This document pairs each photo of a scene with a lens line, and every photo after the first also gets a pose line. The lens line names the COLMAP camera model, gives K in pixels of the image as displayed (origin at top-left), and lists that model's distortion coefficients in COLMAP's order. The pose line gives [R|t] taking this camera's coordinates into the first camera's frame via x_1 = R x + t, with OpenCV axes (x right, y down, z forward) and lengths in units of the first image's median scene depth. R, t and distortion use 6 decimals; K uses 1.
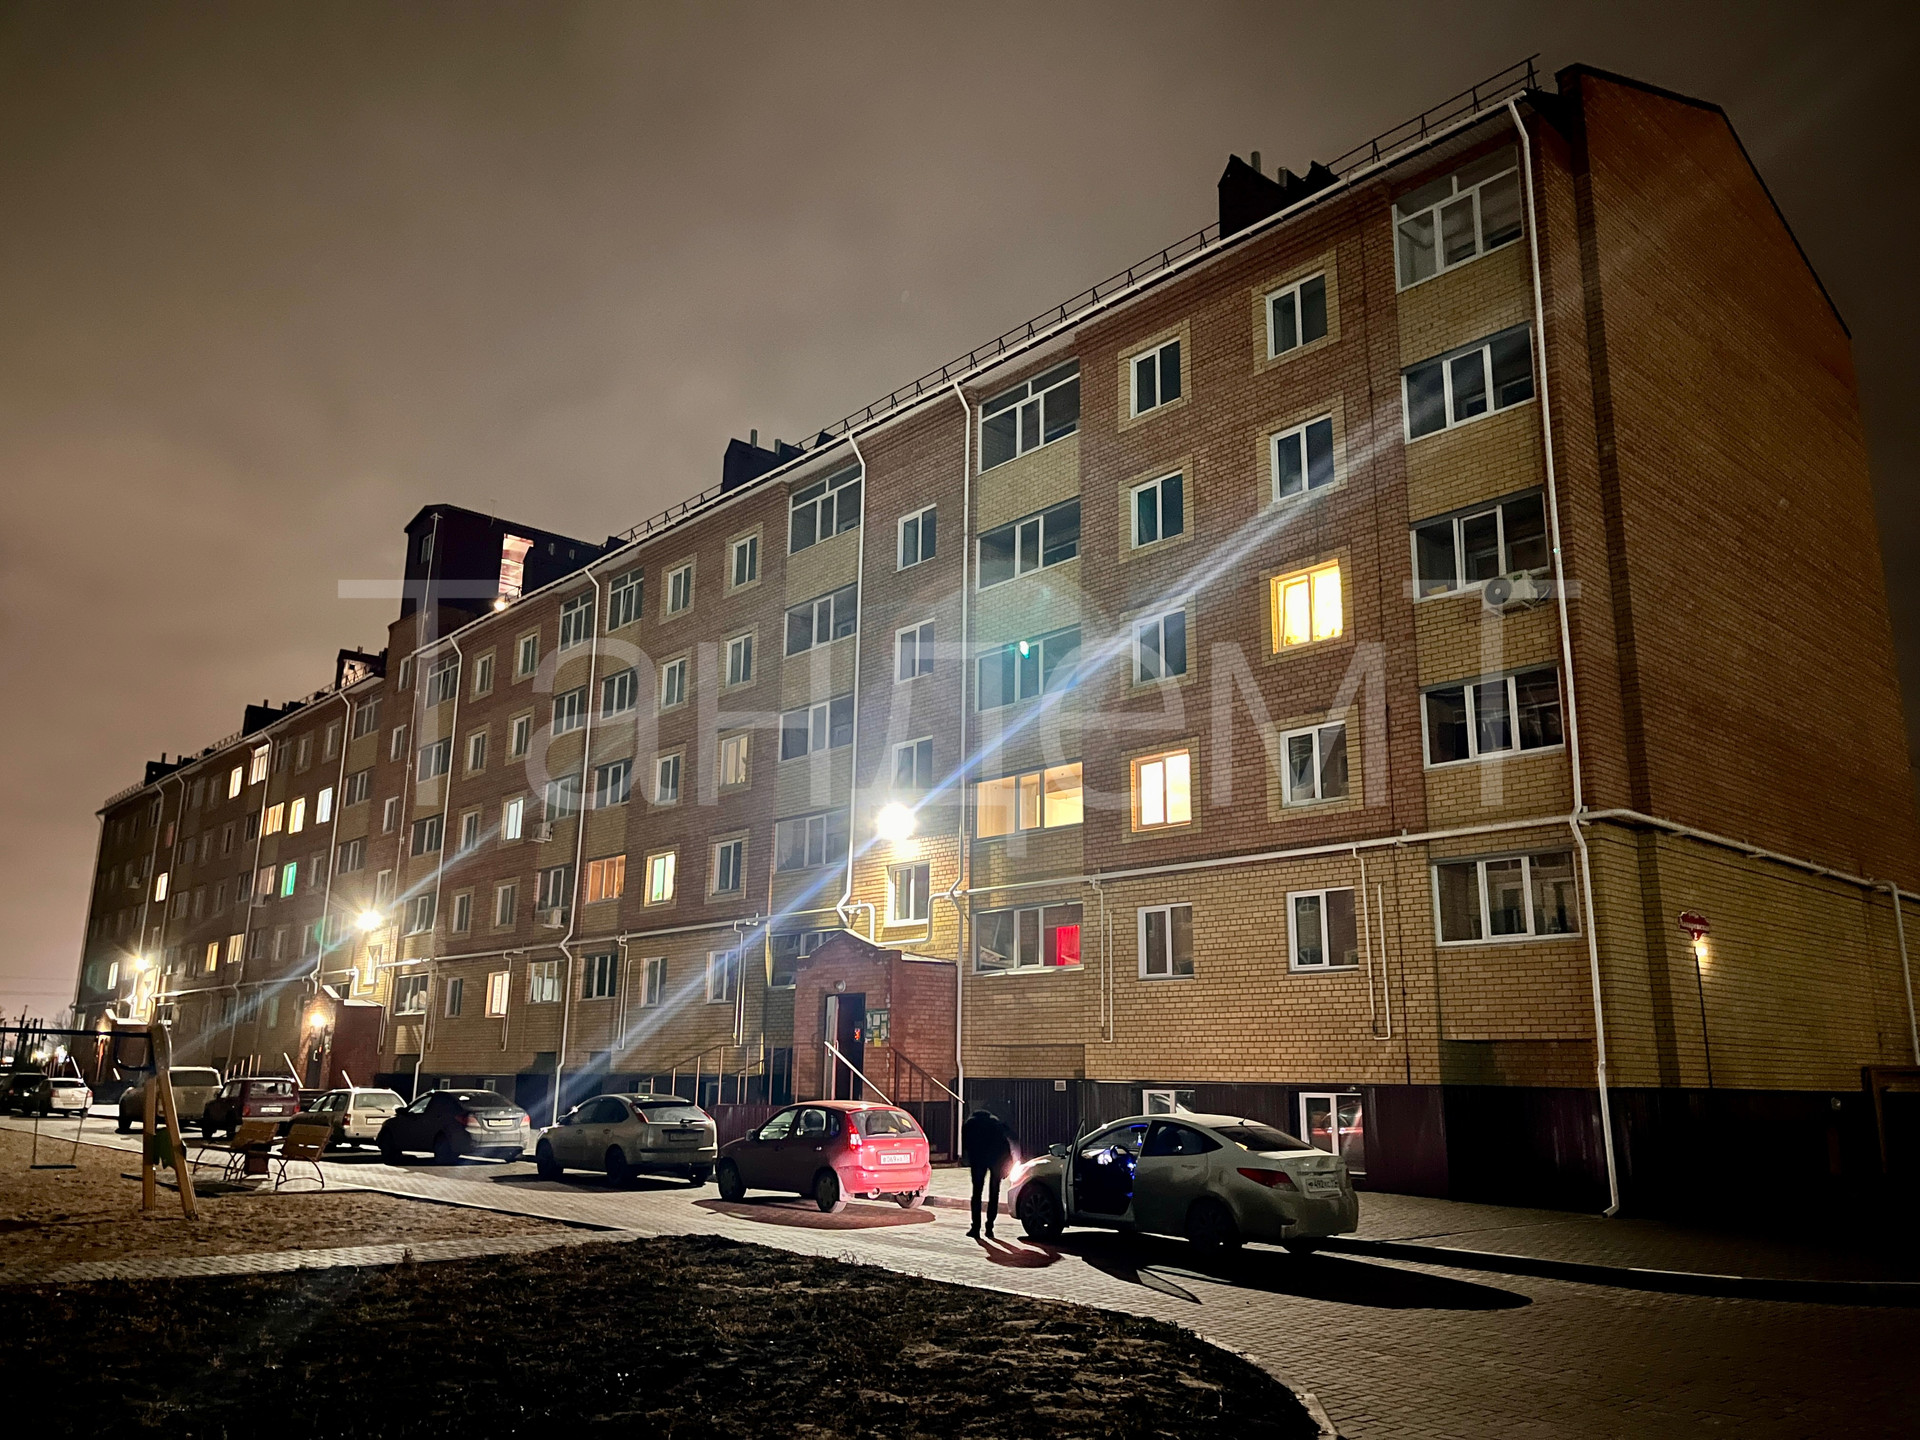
lens RADIAL K [[1451.5, 0, 960.0], [0, 1451.5, 720.0], [0, 0, 1]] dist [0.071119, -0.098431]
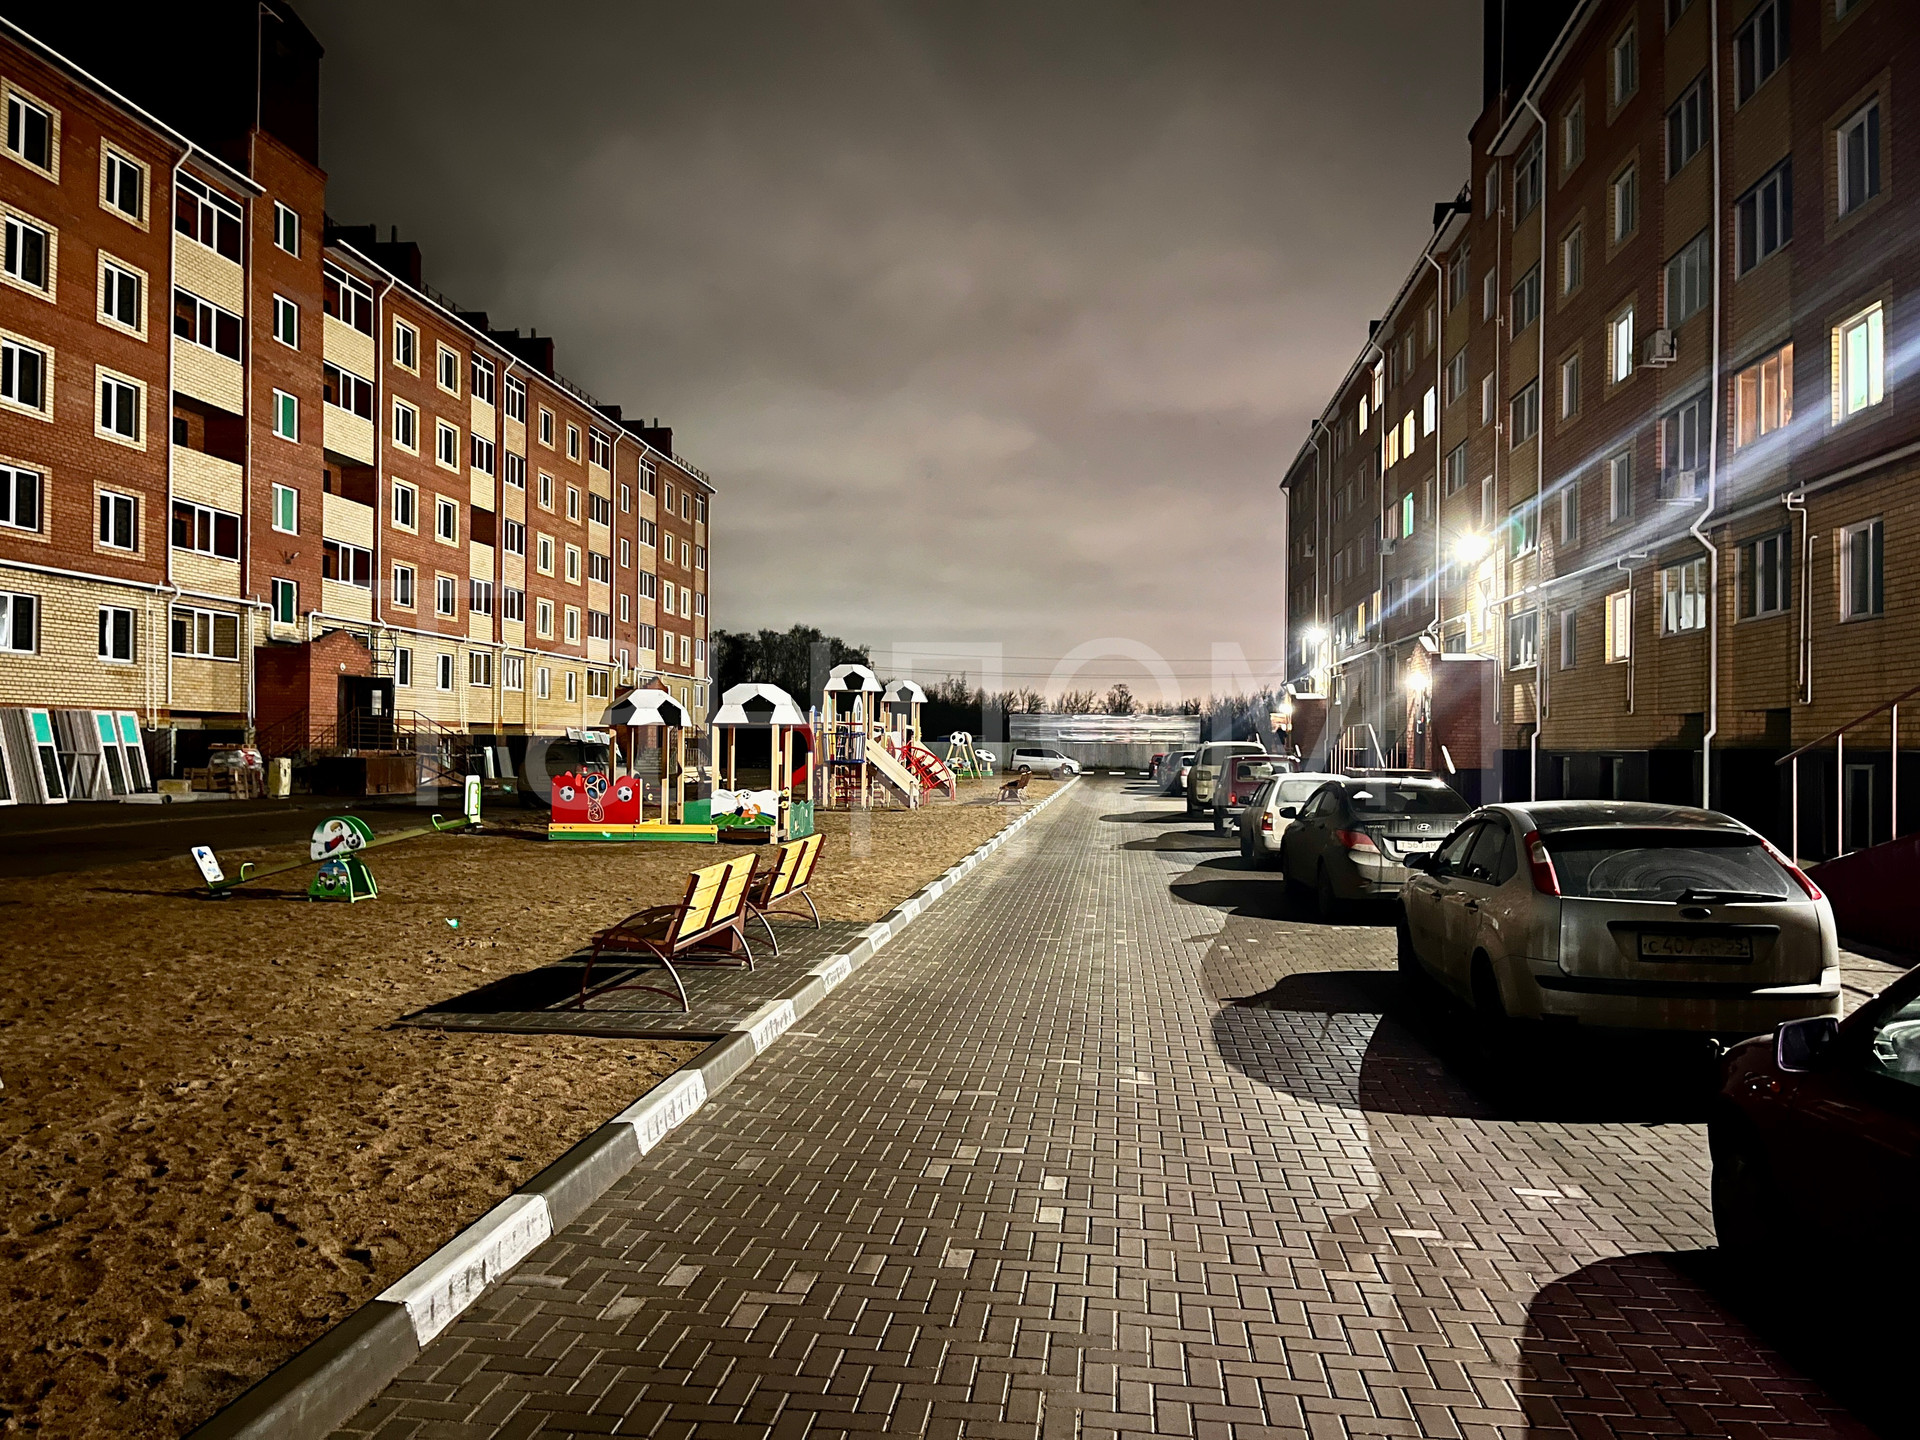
lens RADIAL K [[1451.5, 0, 960.0], [0, 1451.5, 720.0], [0, 0, 1]] dist [0.071119, -0.098431]
pose [[0.661364, -0.023610, -0.749694, -0.030133], [0.183205, 0.974316, 0.130936, 0.084749], [0.727347, -0.223944, 0.648703, 0.346707]]
